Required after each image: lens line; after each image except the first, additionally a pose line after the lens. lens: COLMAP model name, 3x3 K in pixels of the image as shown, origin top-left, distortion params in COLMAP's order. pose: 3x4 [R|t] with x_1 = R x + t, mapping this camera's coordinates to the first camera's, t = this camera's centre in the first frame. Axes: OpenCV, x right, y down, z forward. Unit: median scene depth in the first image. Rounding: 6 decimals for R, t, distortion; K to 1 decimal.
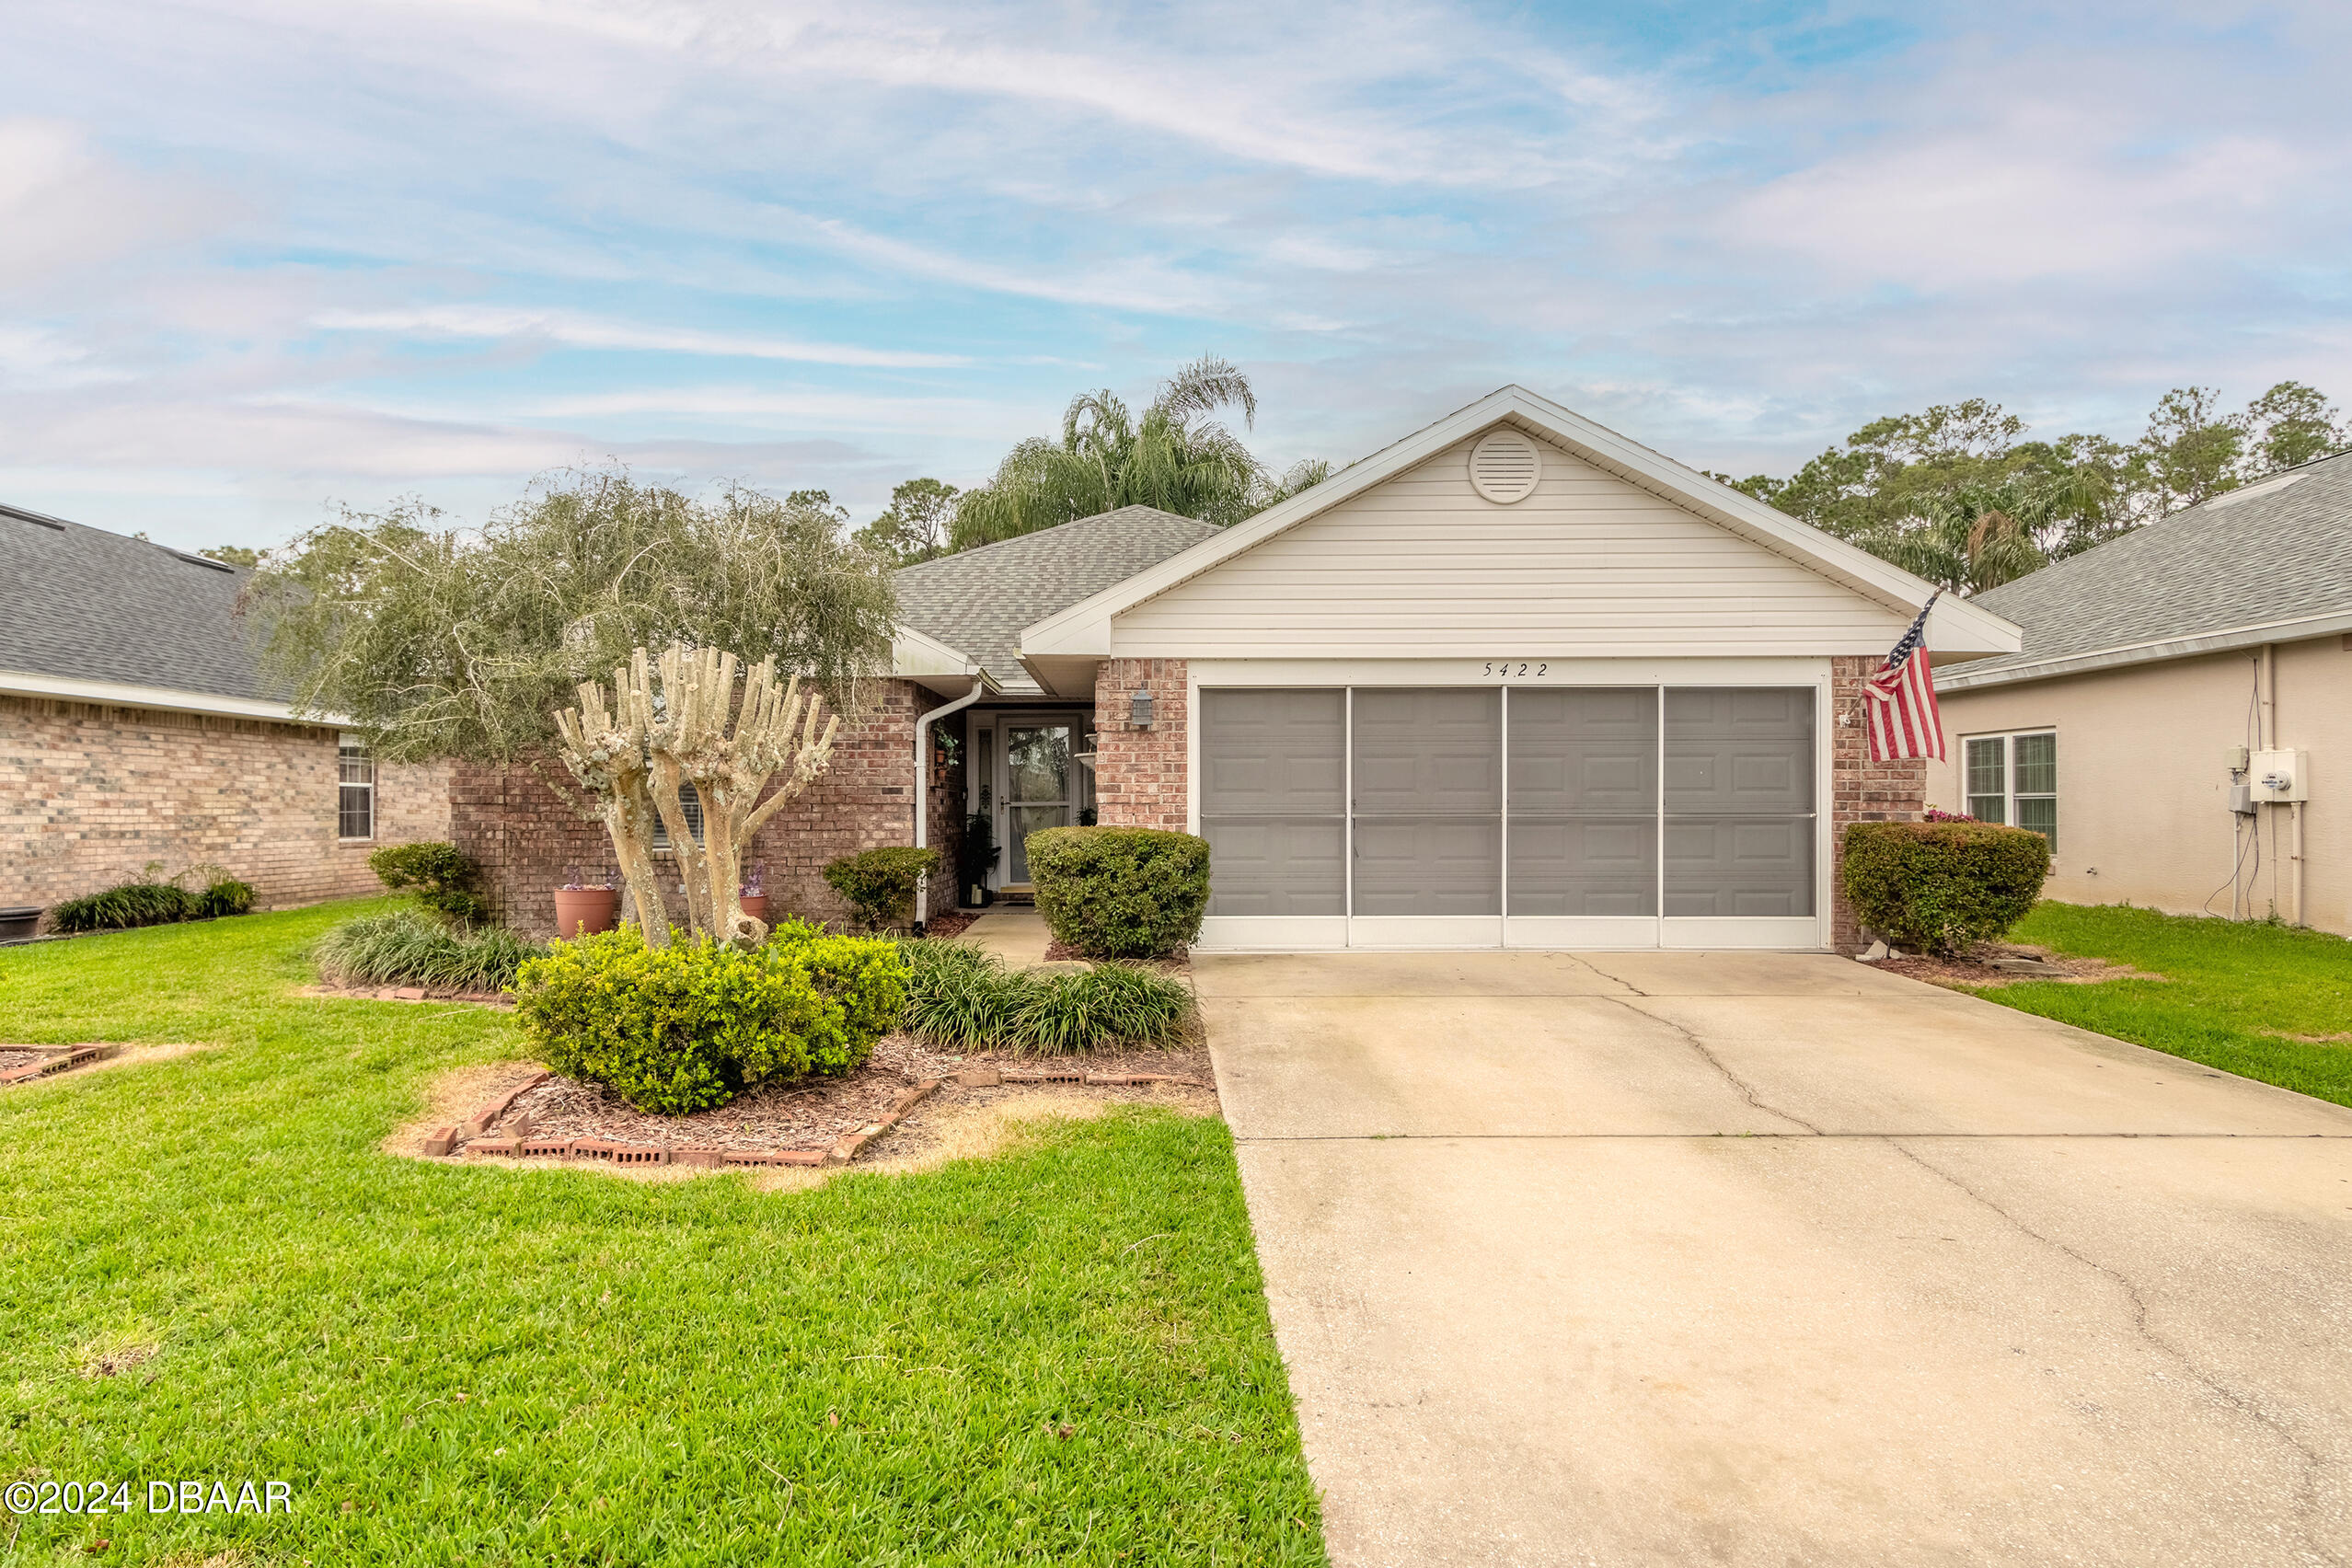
lens RADIAL K [[1323.6, 0, 1176.0], [0, 1323.6, 784.0], [0, 0, 1]] dist [0.005878, -0.000937]
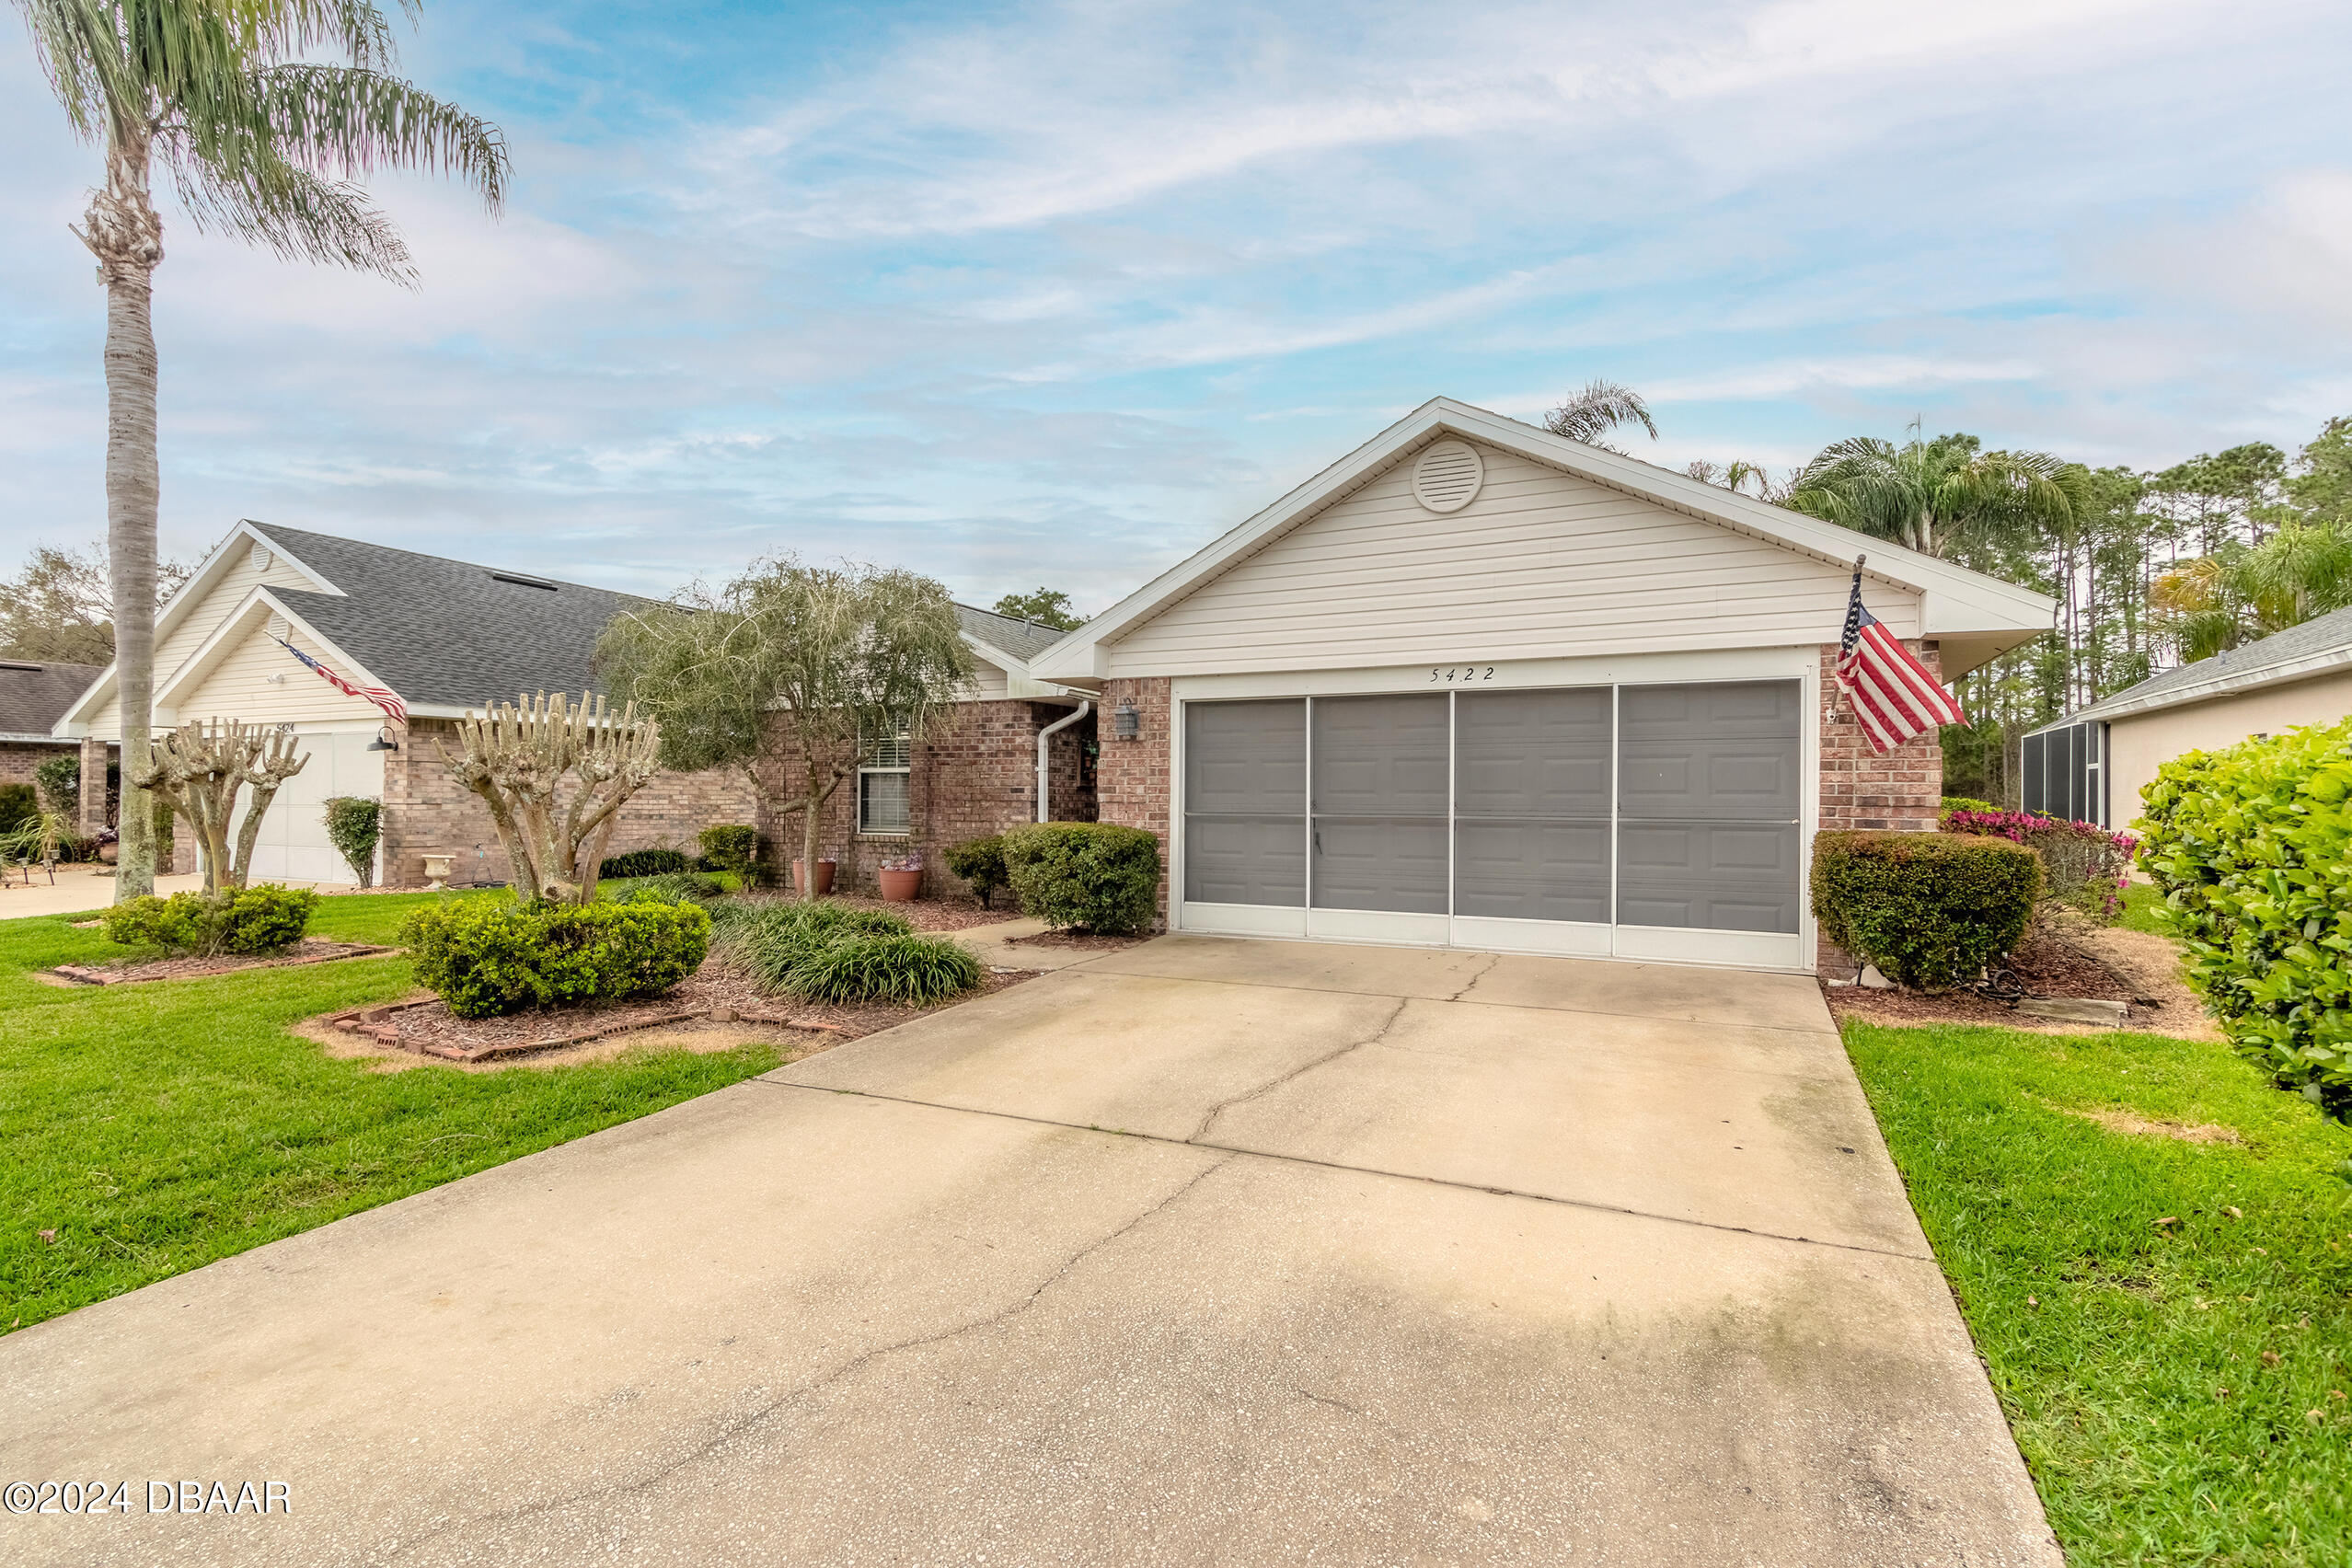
lens RADIAL K [[1137.4, 0, 1176.0], [0, 1137.4, 784.0], [0, 0, 1]] dist [0.002759, -0.000062]
pose [[0.896198, 0.000850, -0.443653, 0.447550], [0.000793, 0.999993, 0.003518, -0.005166], [0.443653, -0.003504, 0.896192, 0.117349]]
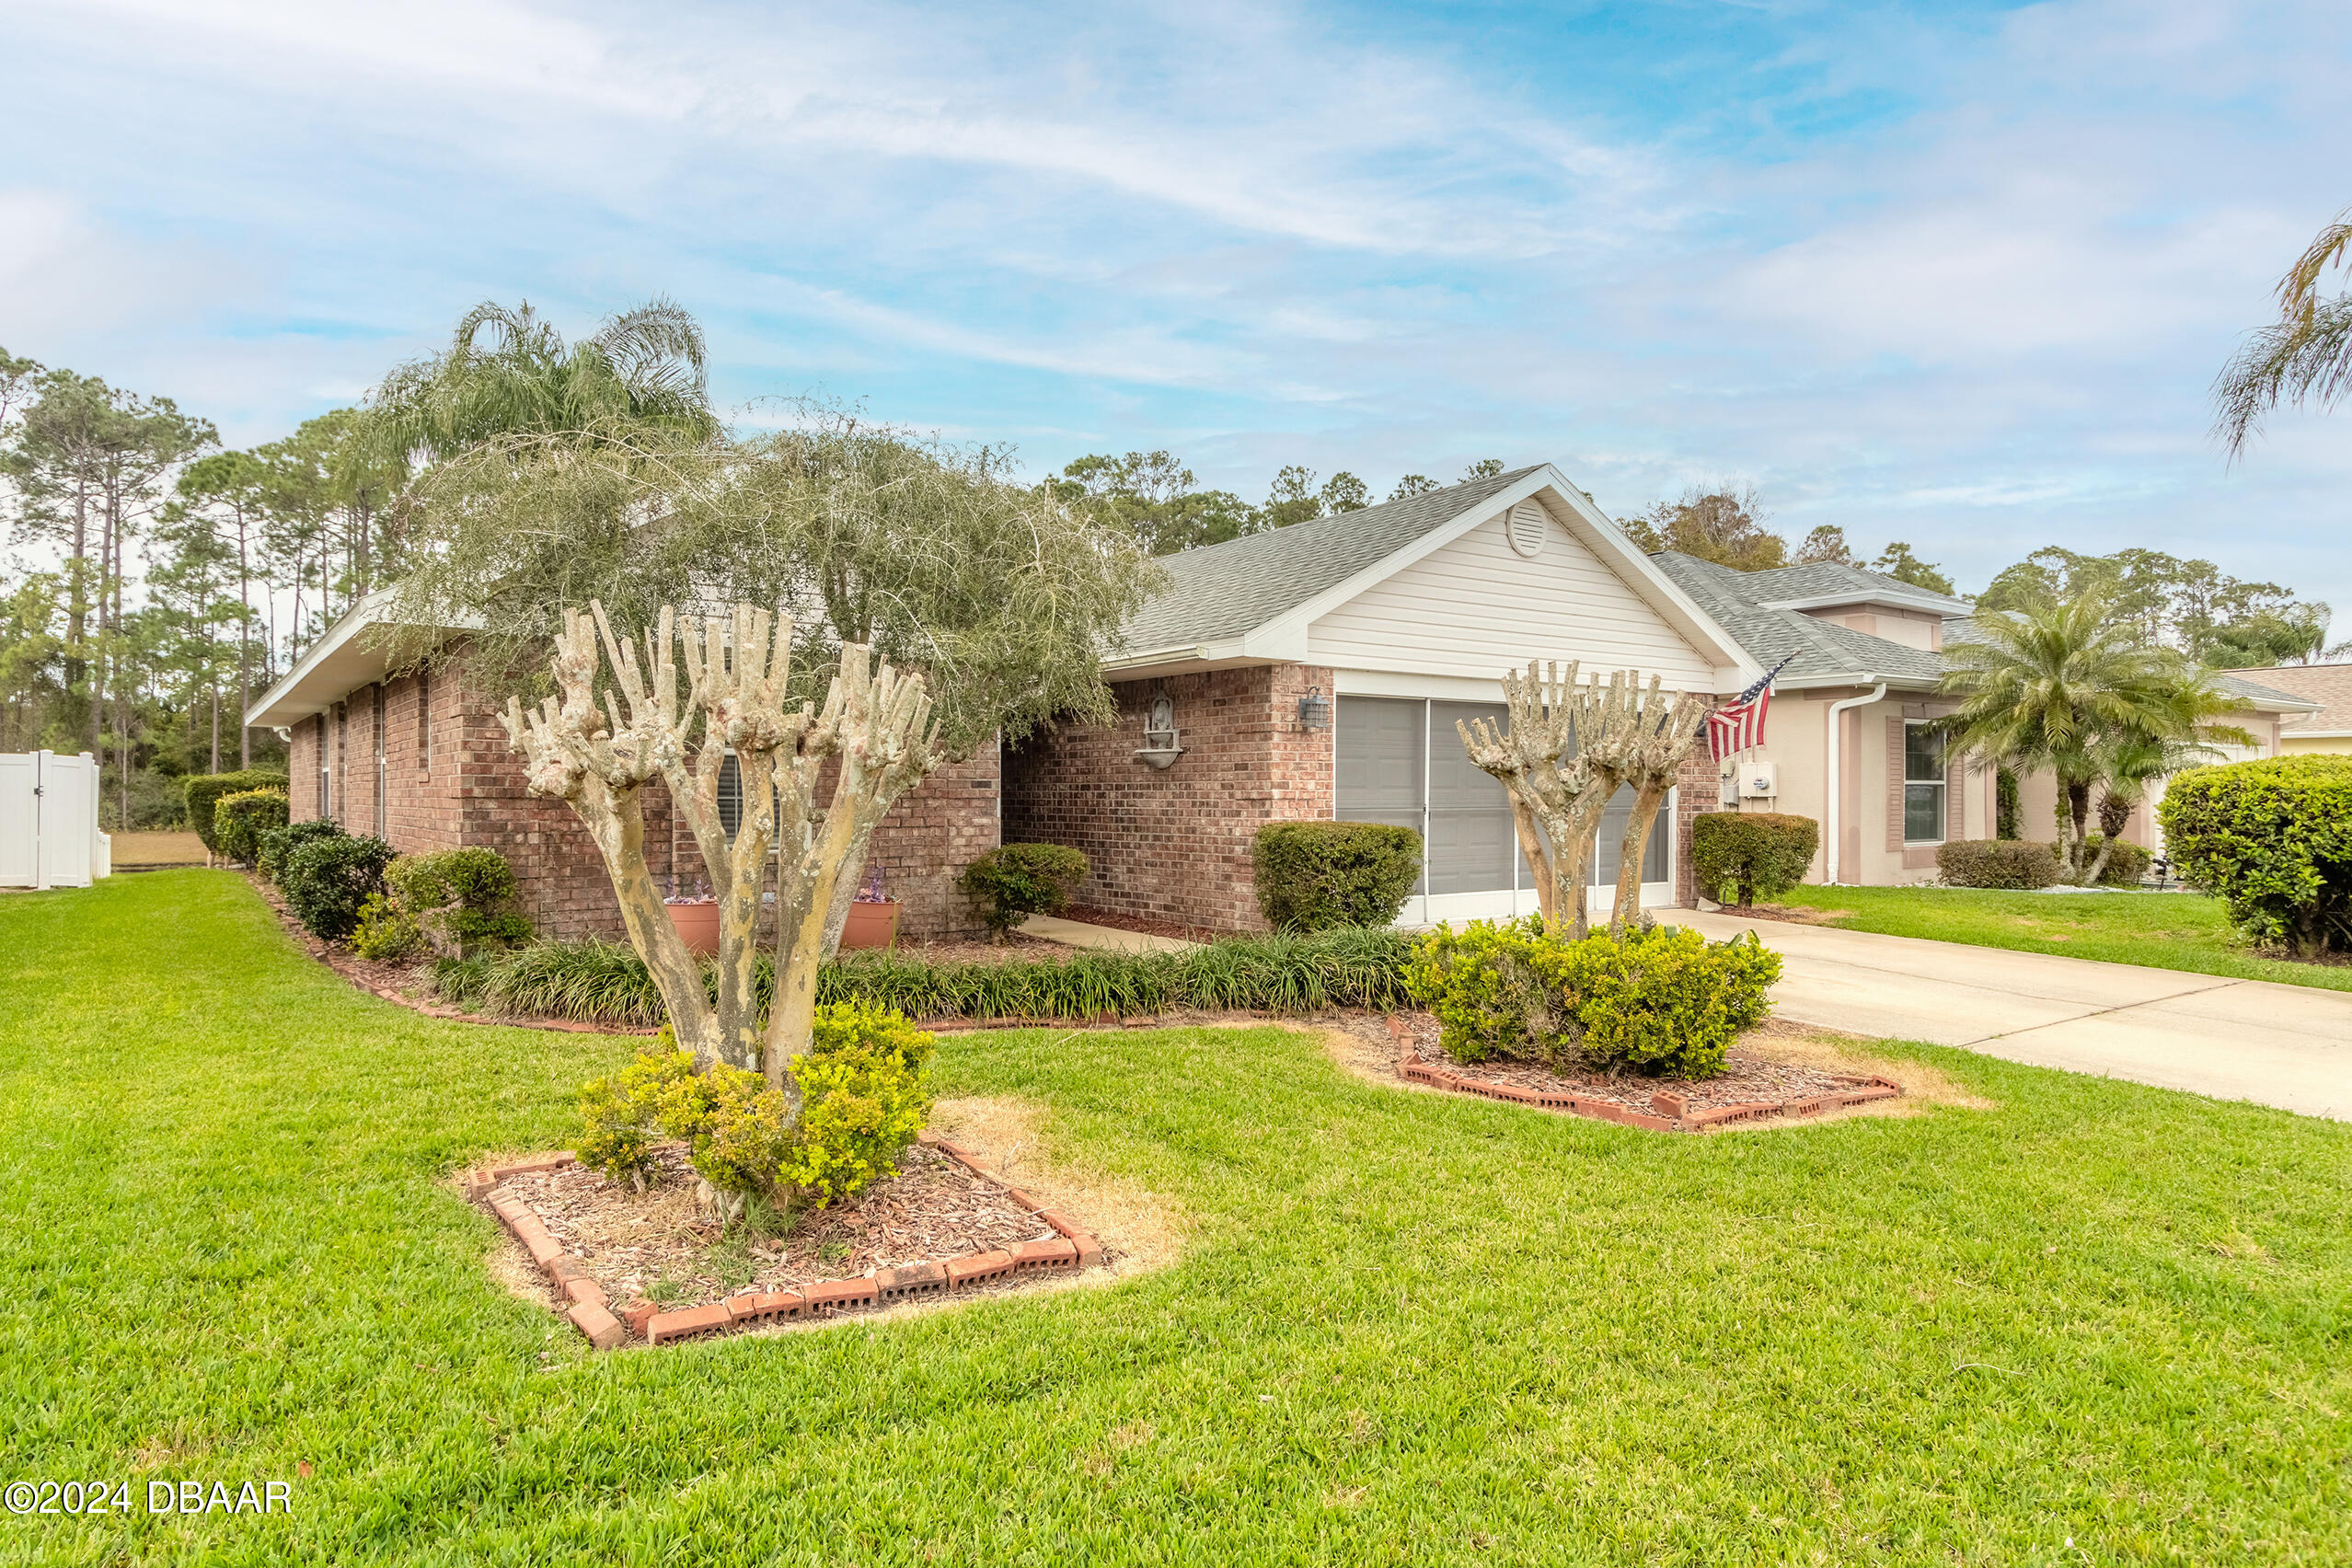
lens RADIAL K [[1323.6, 0, 1176.0], [0, 1323.6, 784.0], [0, 0, 1]] dist [0.005878, -0.000937]
pose [[0.820201, 0.006668, 0.572037, -0.720511], [-0.013028, 0.999890, 0.007024, -0.003897], [-0.571927, -0.013213, 0.820198, 0.170071]]
